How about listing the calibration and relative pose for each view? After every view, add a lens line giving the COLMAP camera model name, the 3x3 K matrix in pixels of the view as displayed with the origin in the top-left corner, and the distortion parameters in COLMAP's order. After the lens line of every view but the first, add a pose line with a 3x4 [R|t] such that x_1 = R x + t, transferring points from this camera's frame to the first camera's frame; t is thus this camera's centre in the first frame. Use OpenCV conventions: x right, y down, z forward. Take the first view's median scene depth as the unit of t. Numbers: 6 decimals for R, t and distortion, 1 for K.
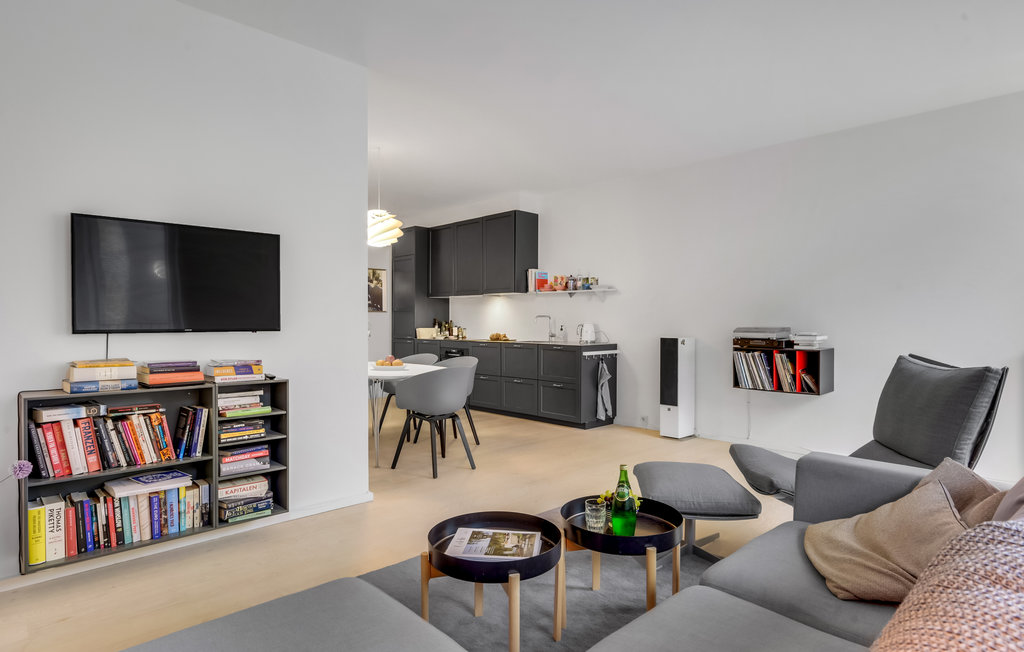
lens RADIAL K [[559.0, 0, 520.7], [0, 559.0, 332.5], [0, 0, 1]] dist [0.005424, 0.000276]
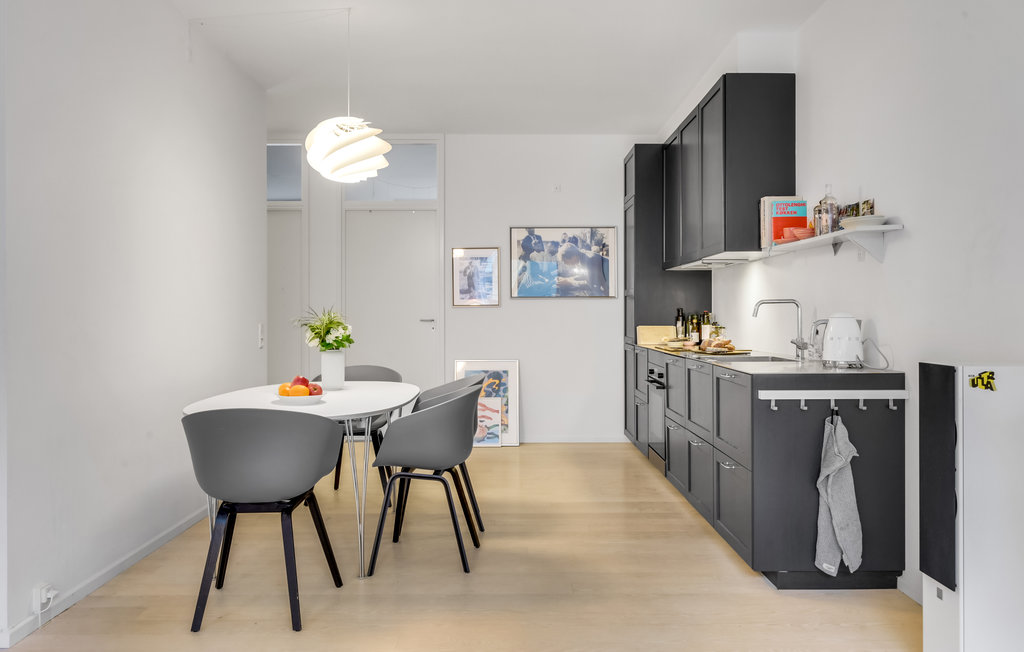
lens RADIAL K [[780.5, 0, 521.5], [0, 780.5, 315.8], [0, 0, 1]] dist [-0.007538, 0.001577]
pose [[0.724169, -0.001845, -0.689620, 0.324575], [-0.010135, 0.999860, -0.013318, -0.007559], [0.689548, 0.016634, 0.724049, 0.429541]]
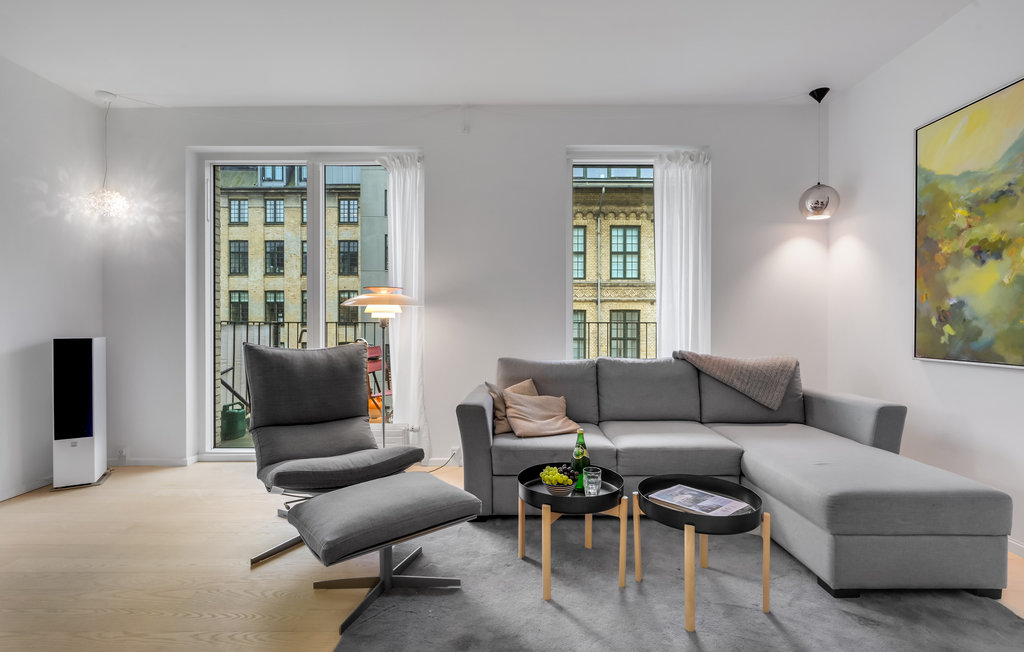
lens RADIAL K [[469.8, 0, 510.9], [0, 469.8, 327.2], [0, 0, 1]] dist [-0.001561, 0.000922]
pose [[-0.703997, -0.007633, 0.710162, -0.131084], [0.014602, 0.999575, 0.025218, -0.002181], [-0.710053, 0.028123, -0.703586, 0.555597]]
